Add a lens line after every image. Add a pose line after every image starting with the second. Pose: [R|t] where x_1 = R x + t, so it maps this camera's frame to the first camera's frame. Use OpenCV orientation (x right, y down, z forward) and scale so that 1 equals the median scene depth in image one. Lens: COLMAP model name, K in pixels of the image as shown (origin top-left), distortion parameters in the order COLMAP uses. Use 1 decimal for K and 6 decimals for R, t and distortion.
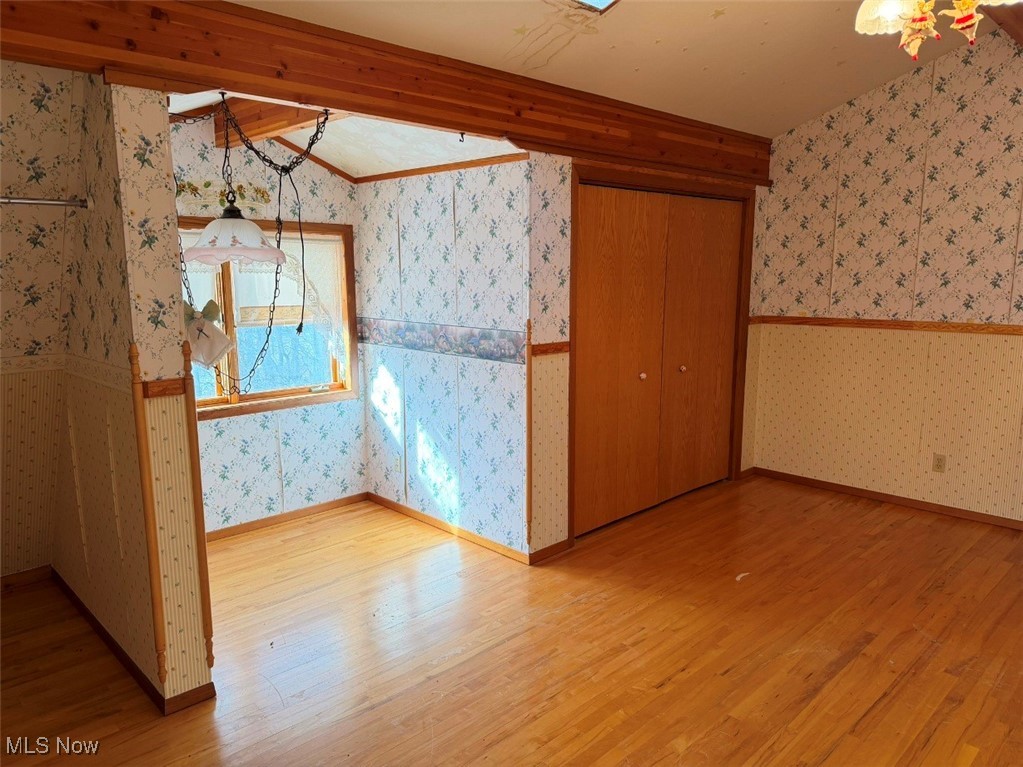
lens RADIAL K [[713.5, 0, 510.1], [0, 713.5, 394.6], [0, 0, 1]] dist [0.099847, -0.148341]
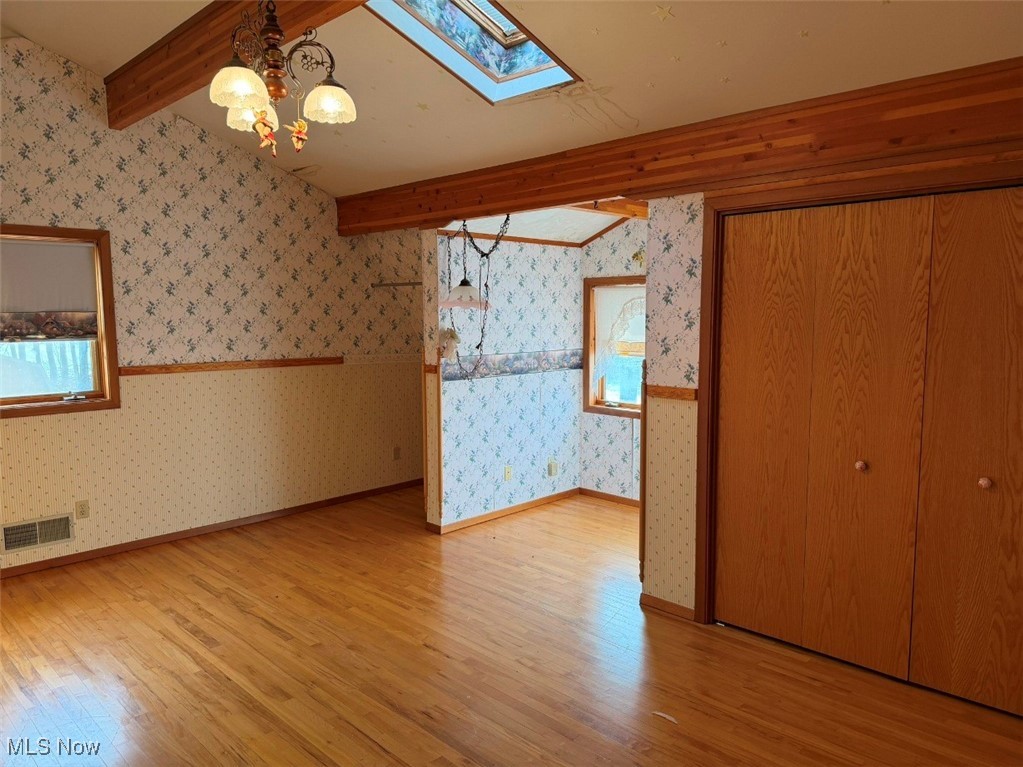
lens RADIAL K [[713.5, 0, 510.1], [0, 713.5, 394.6], [0, 0, 1]] dist [0.099847, -0.148341]
pose [[0.019612, 0.113714, -0.993320, 1.040195], [-0.173414, 0.978839, 0.108633, -0.132296], [0.984654, 0.170125, 0.038917, 0.765995]]
